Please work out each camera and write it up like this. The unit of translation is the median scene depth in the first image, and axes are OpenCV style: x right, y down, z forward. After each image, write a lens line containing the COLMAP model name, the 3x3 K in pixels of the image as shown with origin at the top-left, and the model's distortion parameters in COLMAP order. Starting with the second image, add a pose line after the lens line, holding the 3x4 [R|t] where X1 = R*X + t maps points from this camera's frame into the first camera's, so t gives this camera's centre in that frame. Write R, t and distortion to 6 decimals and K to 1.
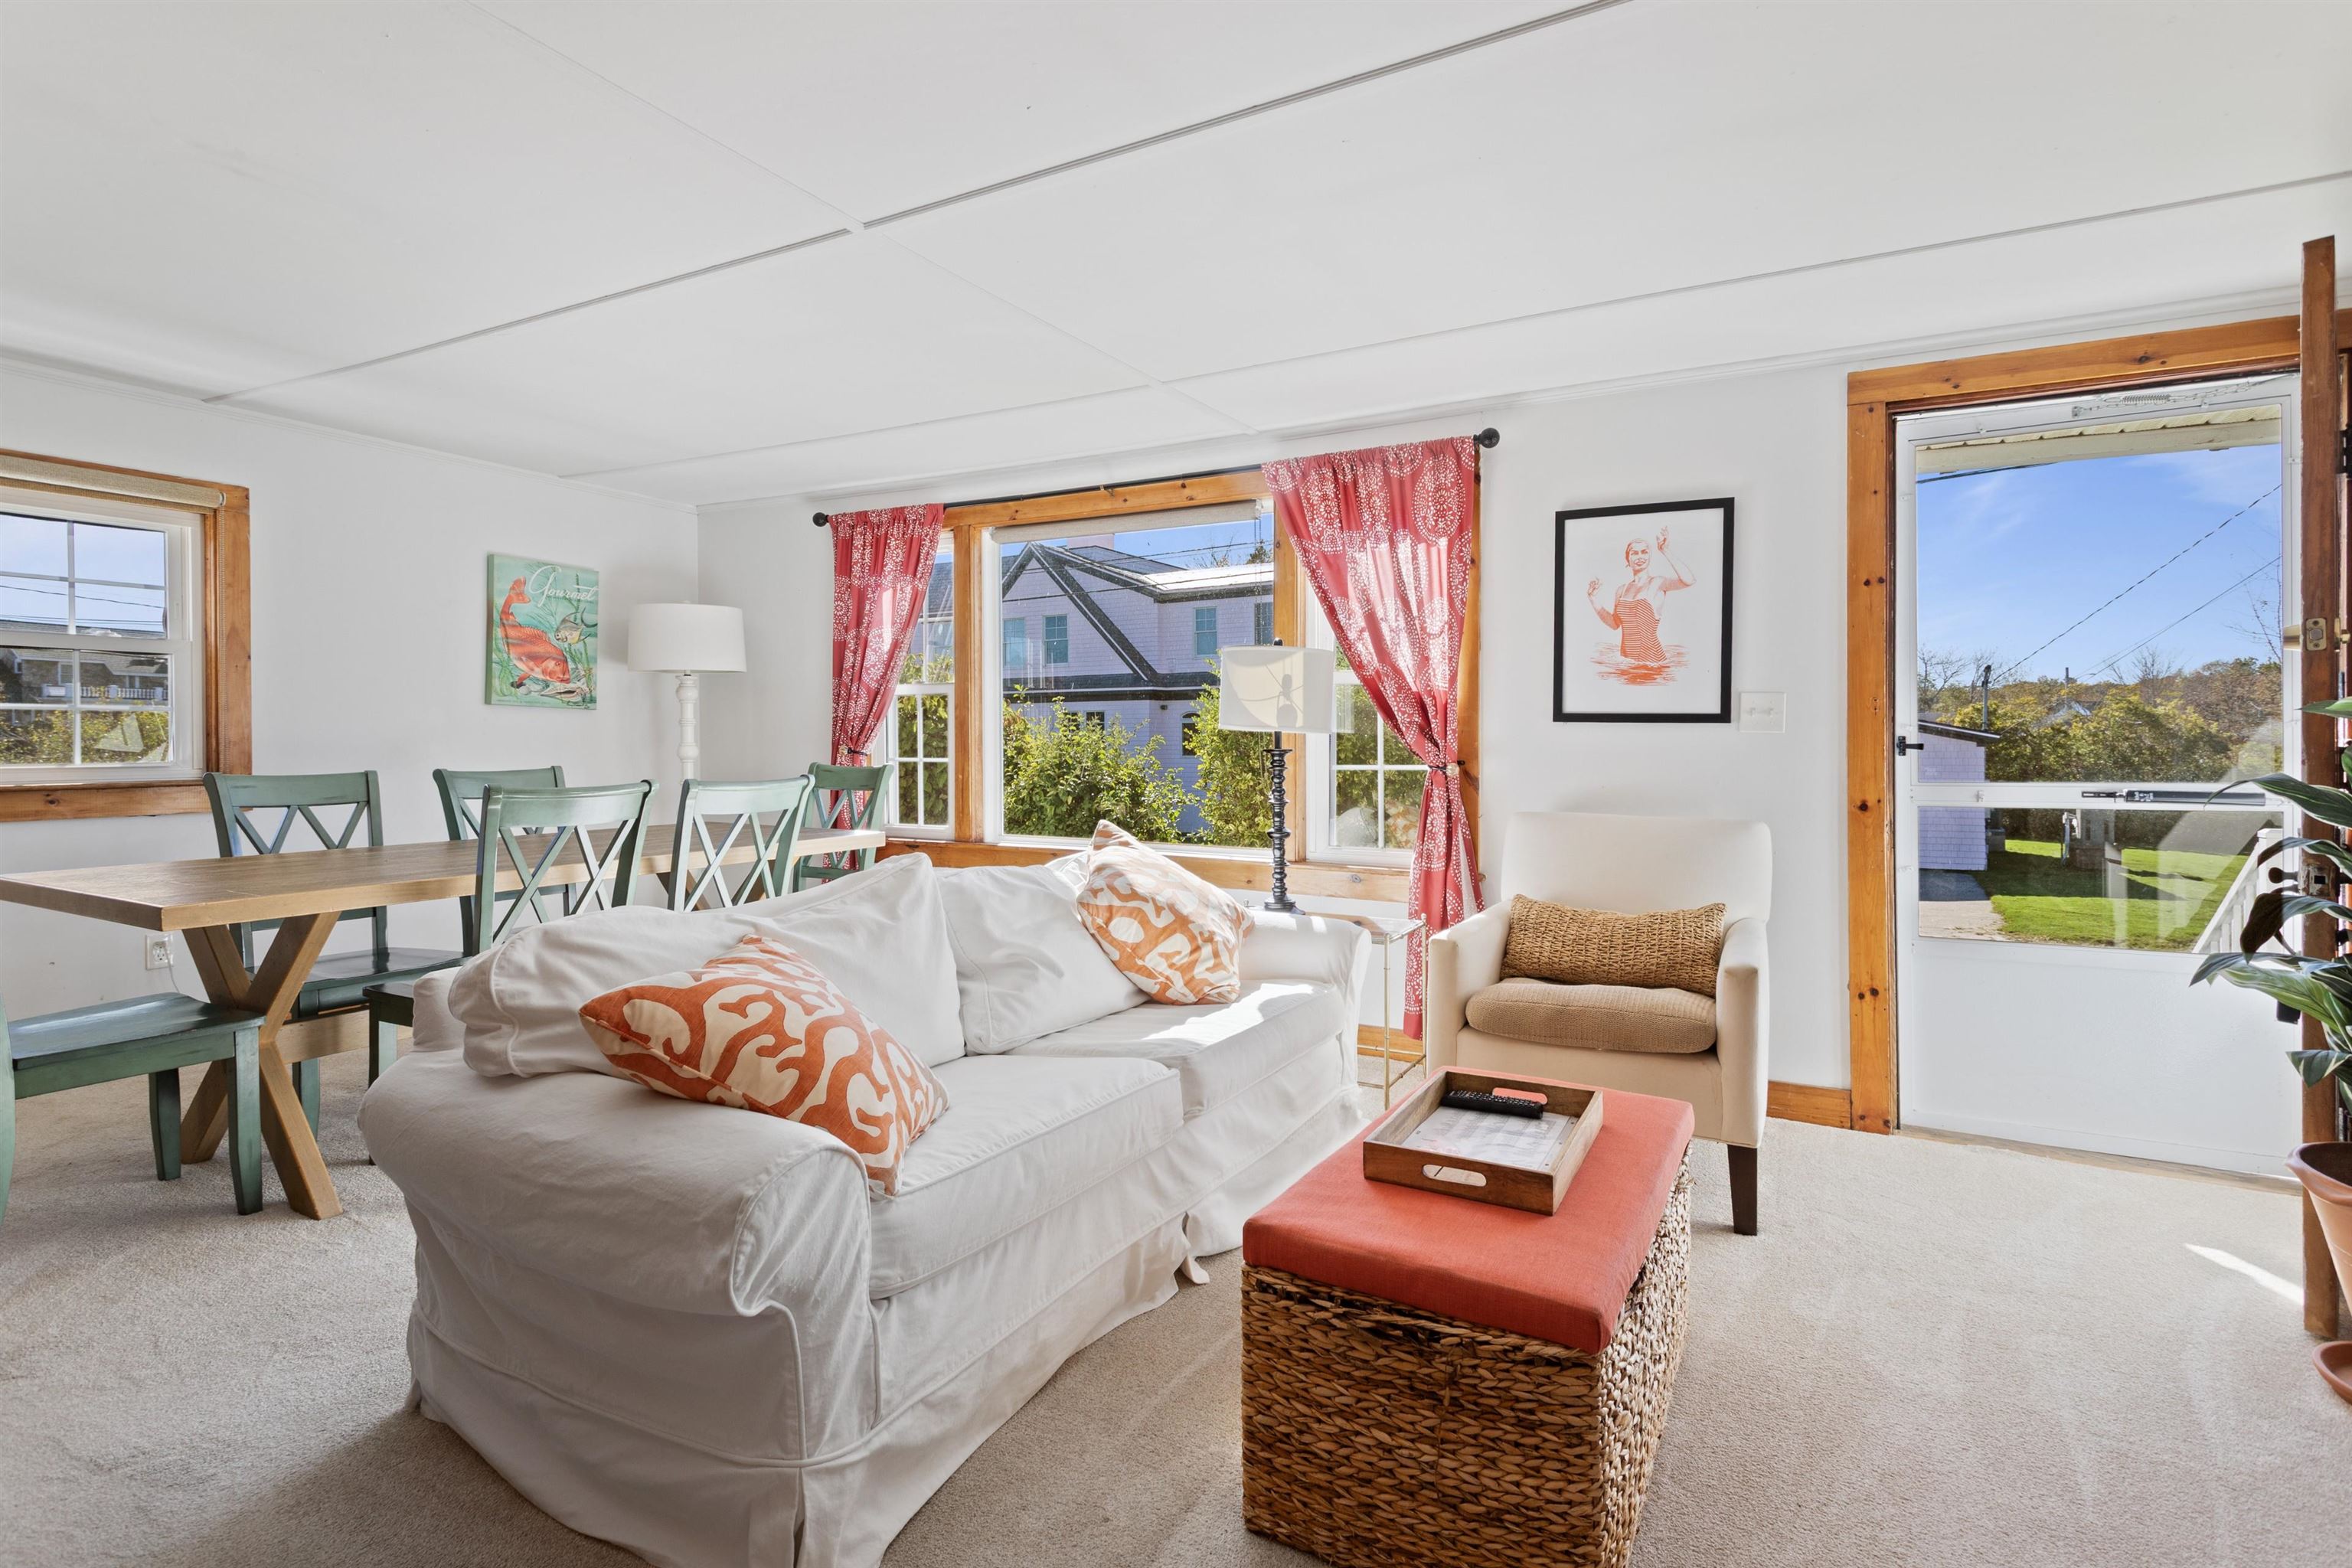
lens RADIAL K [[1135.4, 0, 1195.8], [0, 1135.4, 754.1], [0, 0, 1]] dist [-0.000342, 0.001272]
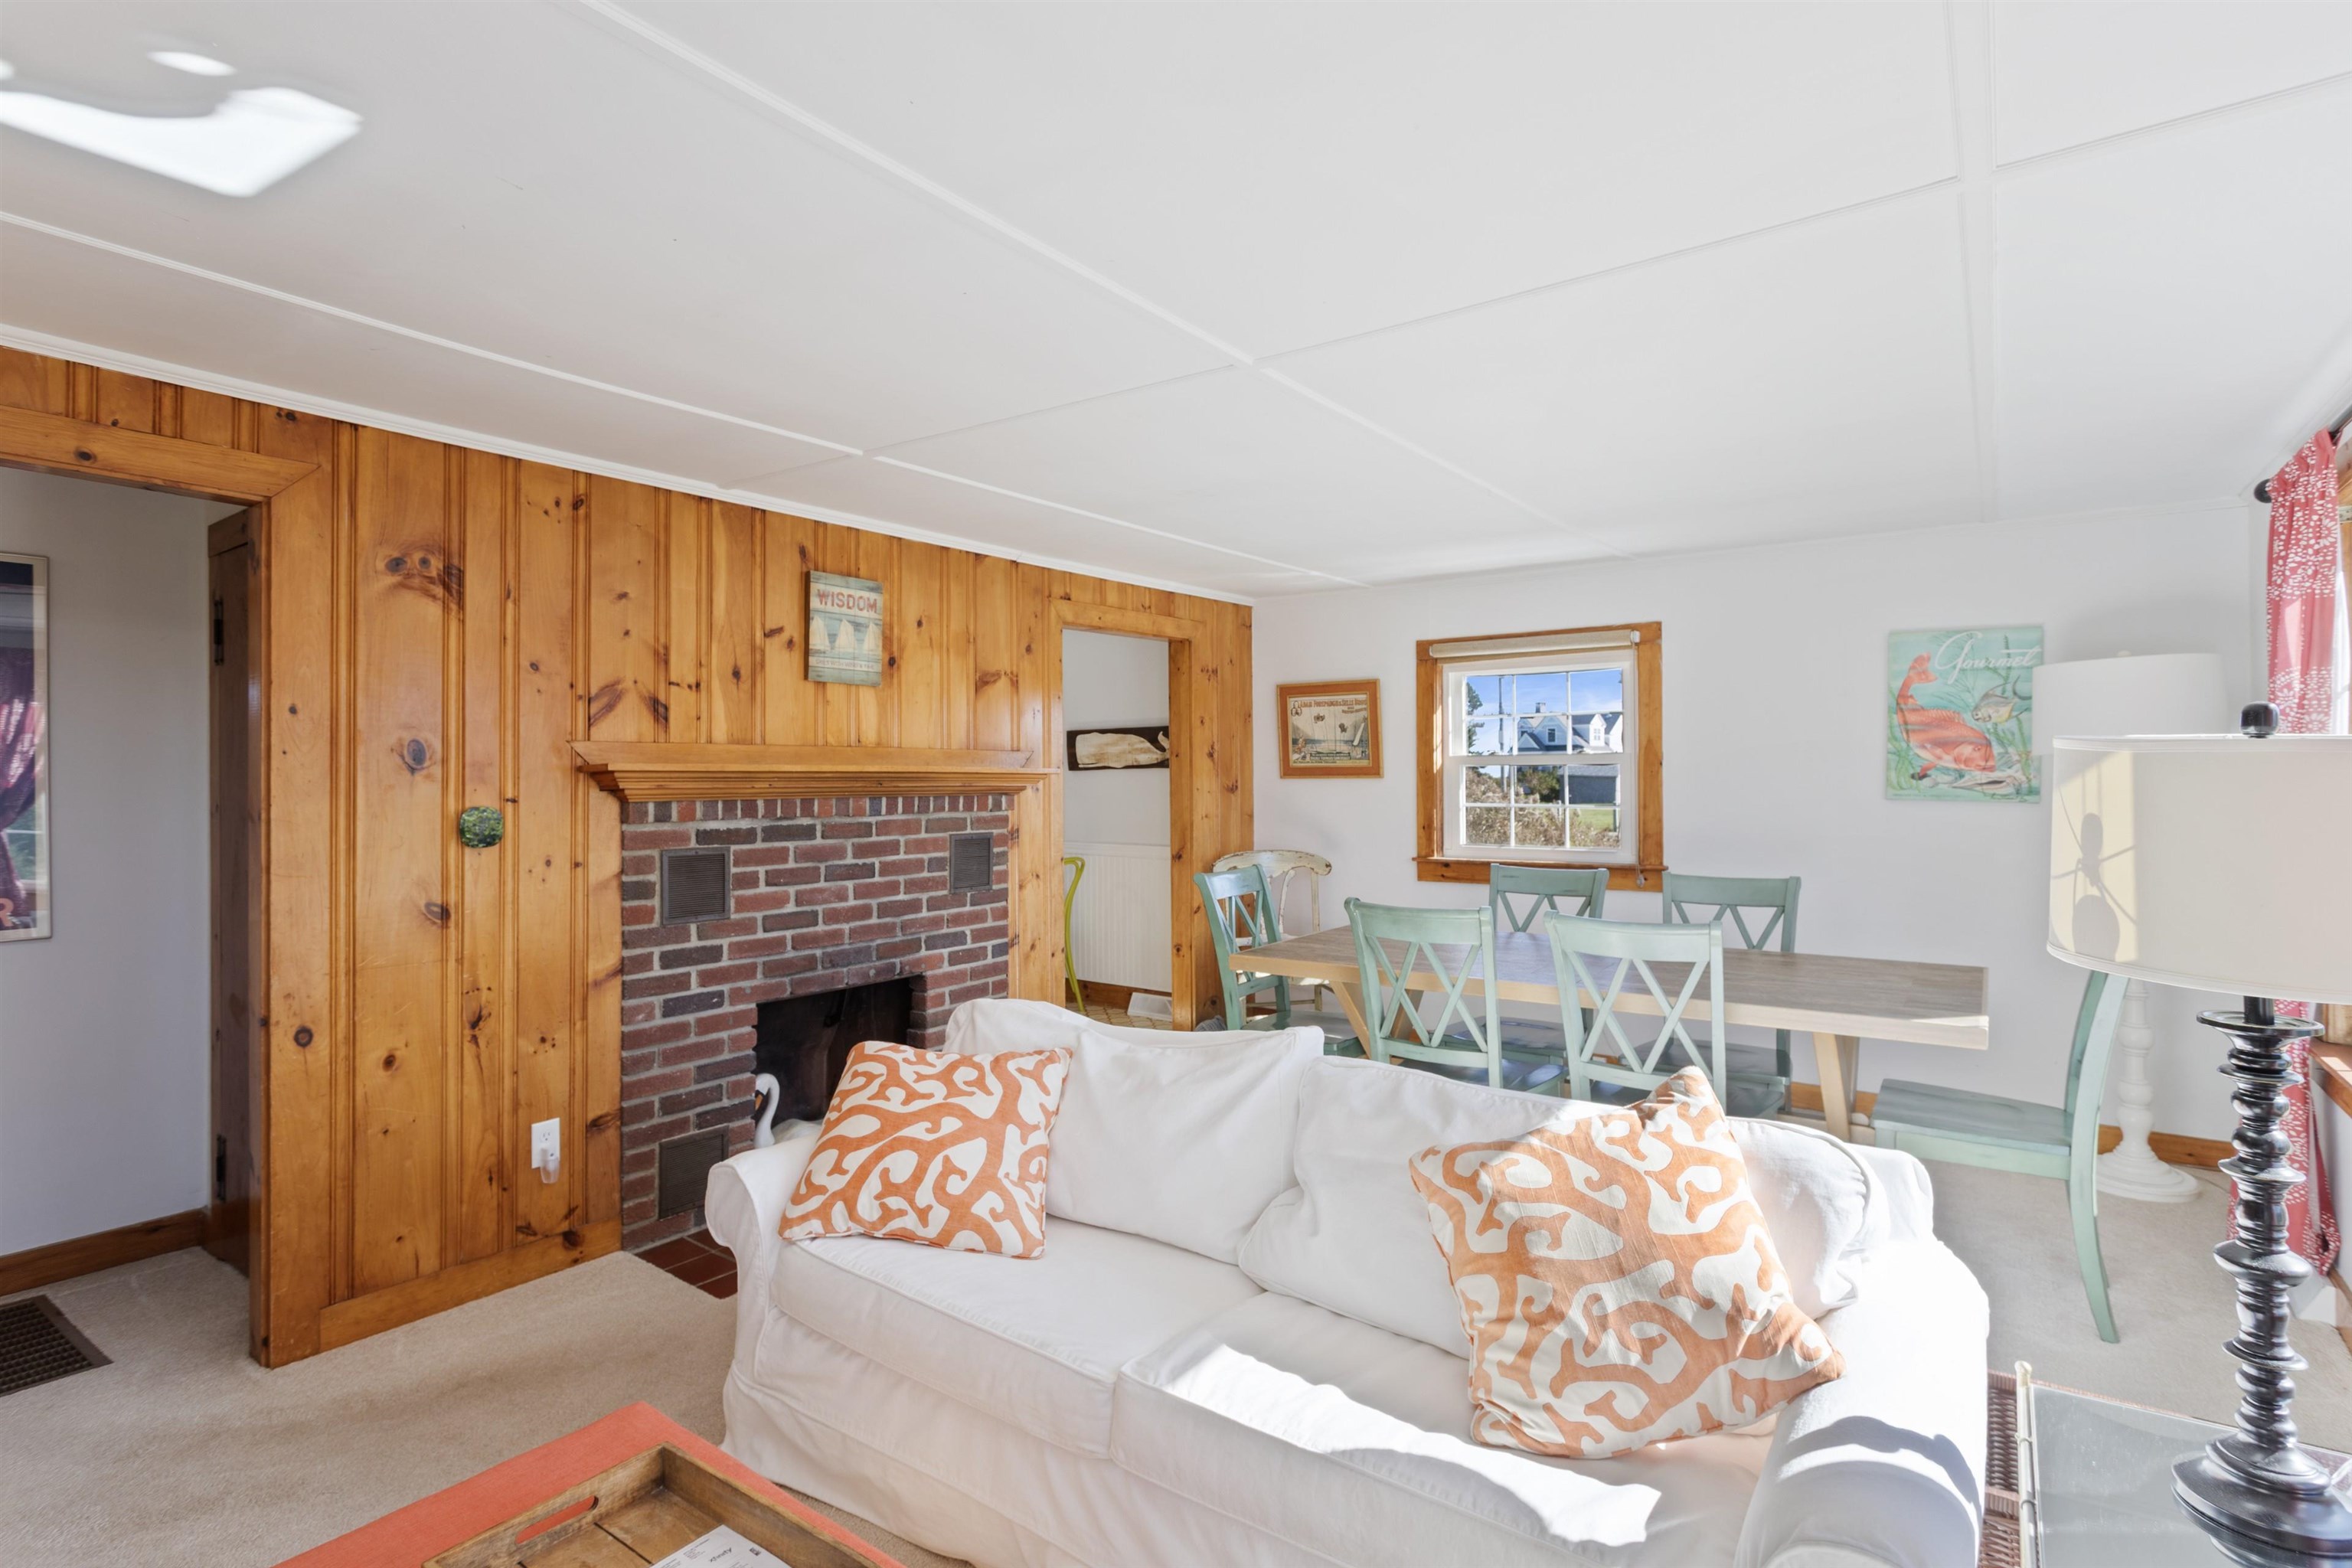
lens RADIAL K [[1143.6, 0, 1183.1], [0, 1143.6, 777.5], [0, 0, 1]] dist [0.001076, 0.000950]
pose [[-0.120799, 0.000699, -0.992677, 0.372261], [-0.006675, 0.999977, 0.001516, -0.061953], [0.992655, 0.006809, -0.120791, 0.581082]]
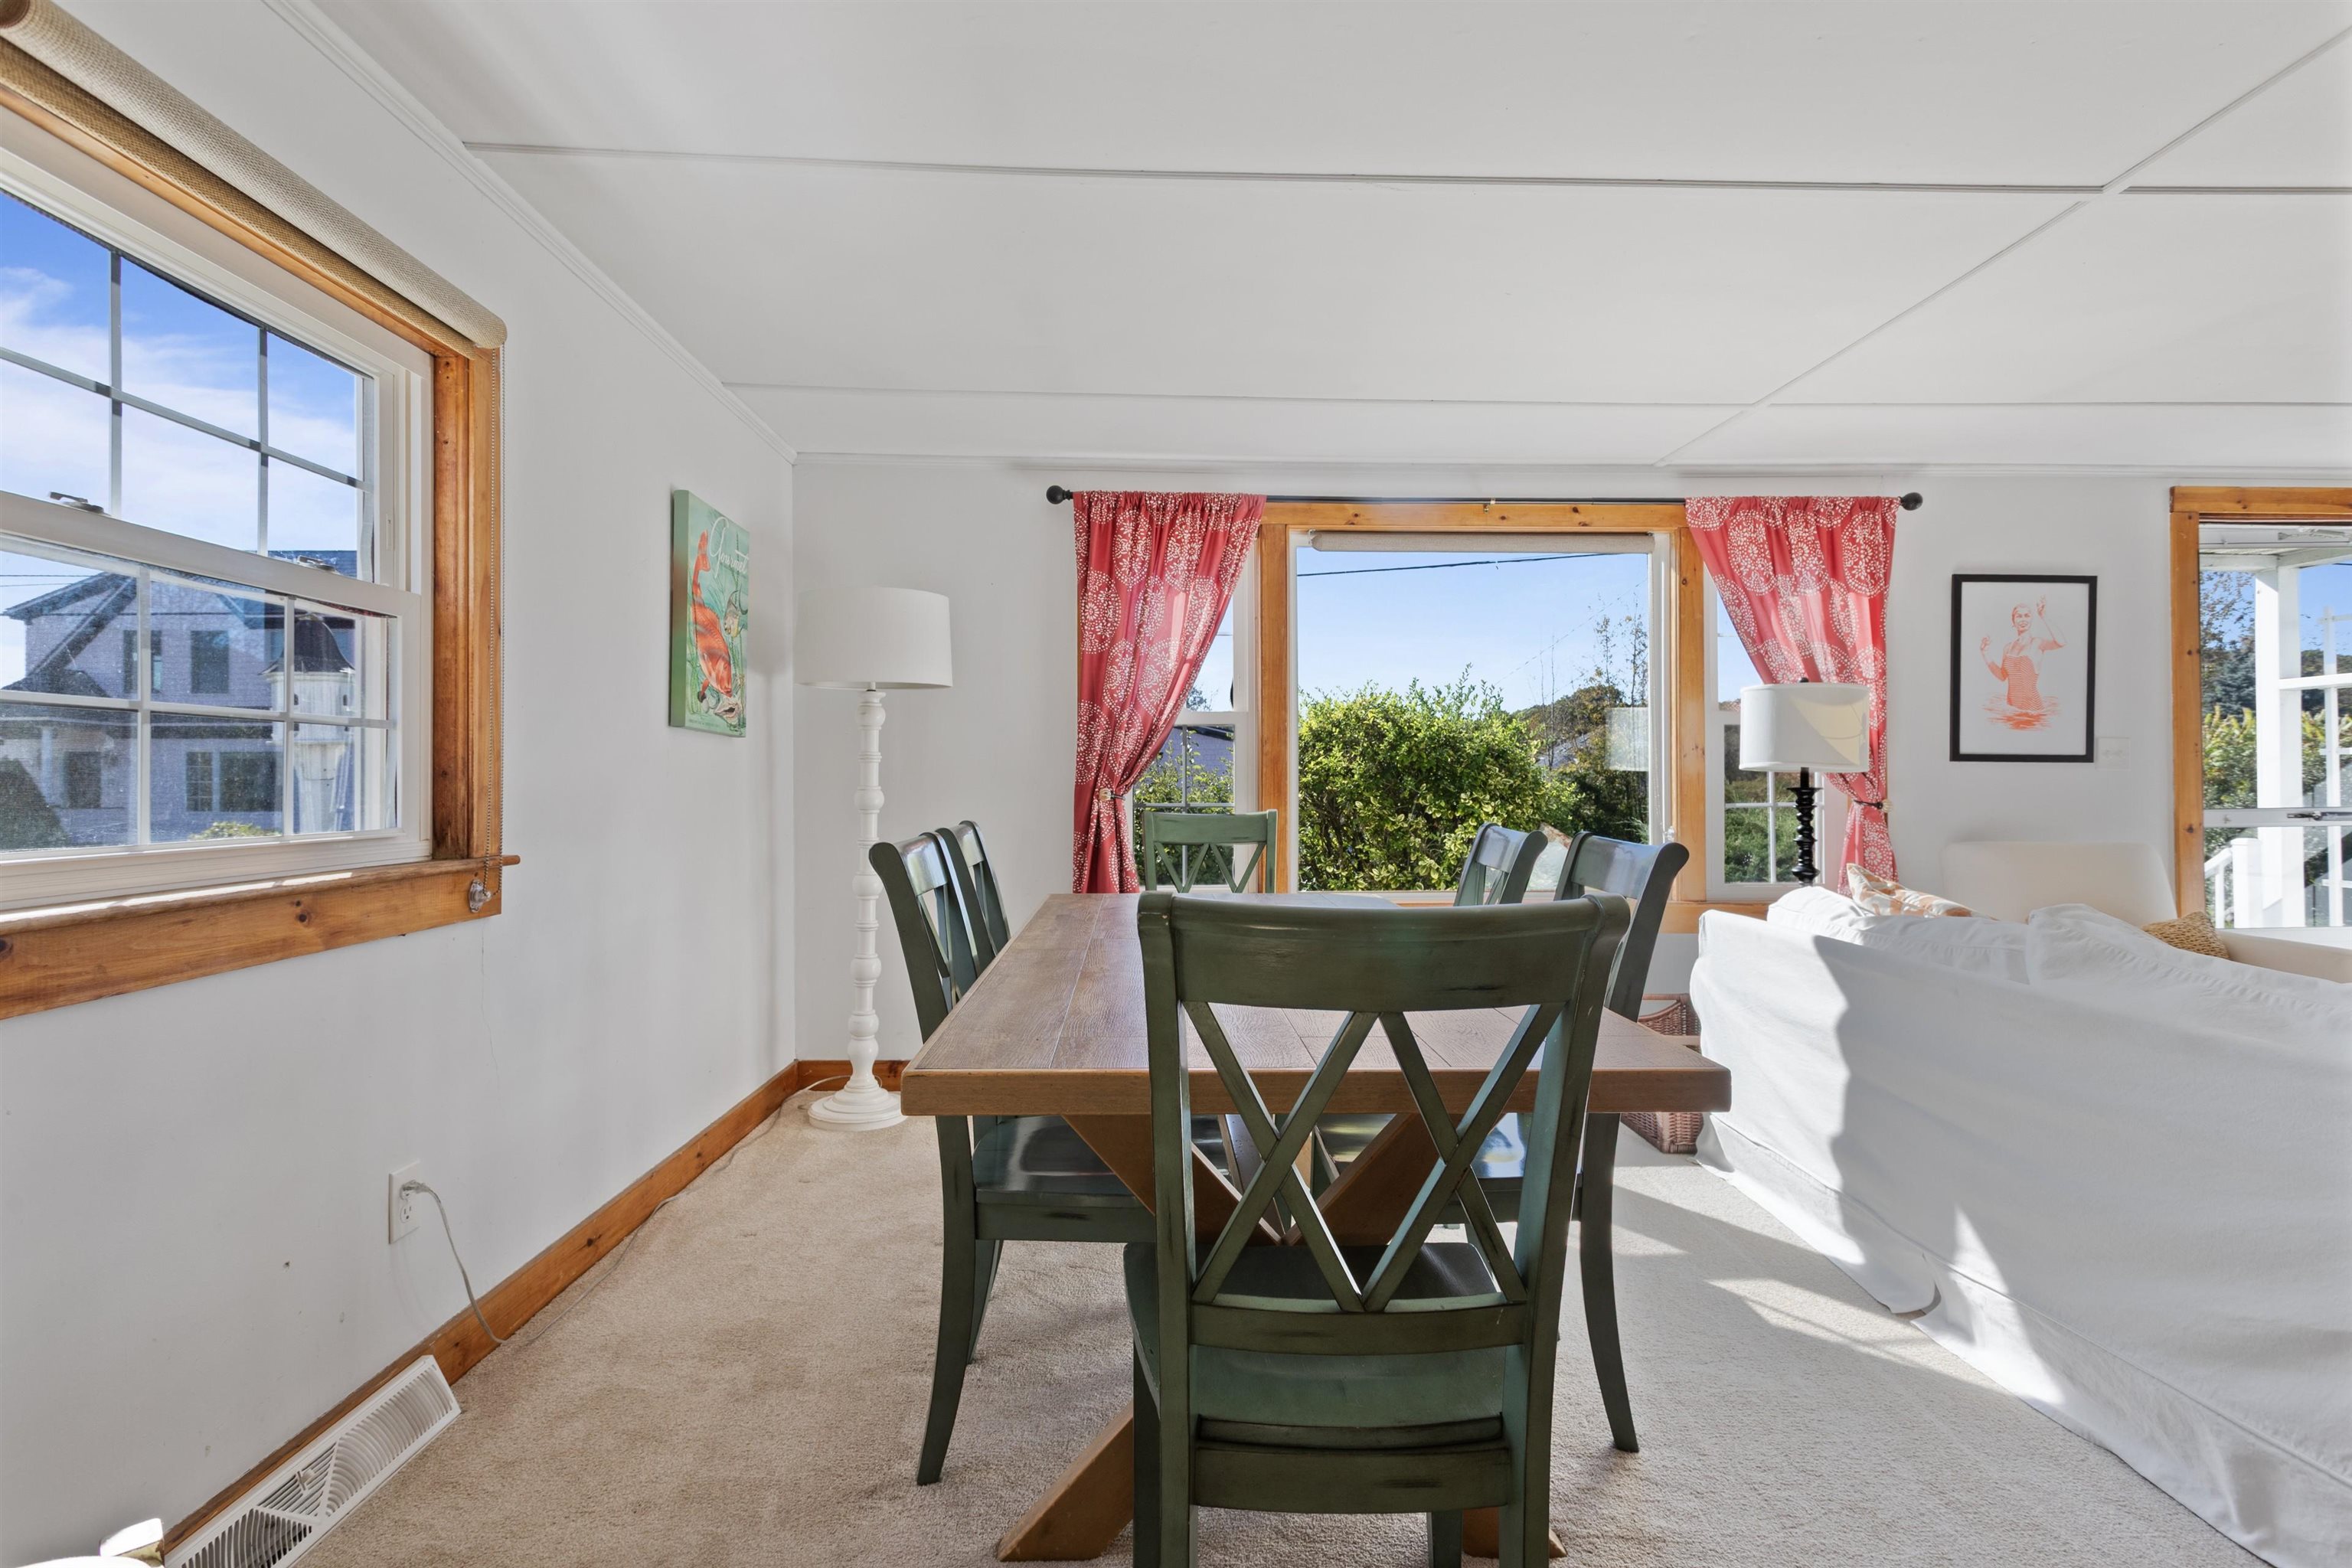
lens RADIAL K [[1160.2, 0, 1176.0], [0, 1160.2, 784.0], [0, 0, 1]] dist [0.002746, 0.000633]
pose [[0.863546, -0.005222, 0.504243, -0.746153], [0.010694, 0.999911, -0.007960, -0.004183], [-0.504157, 0.012266, 0.863525, 0.321166]]
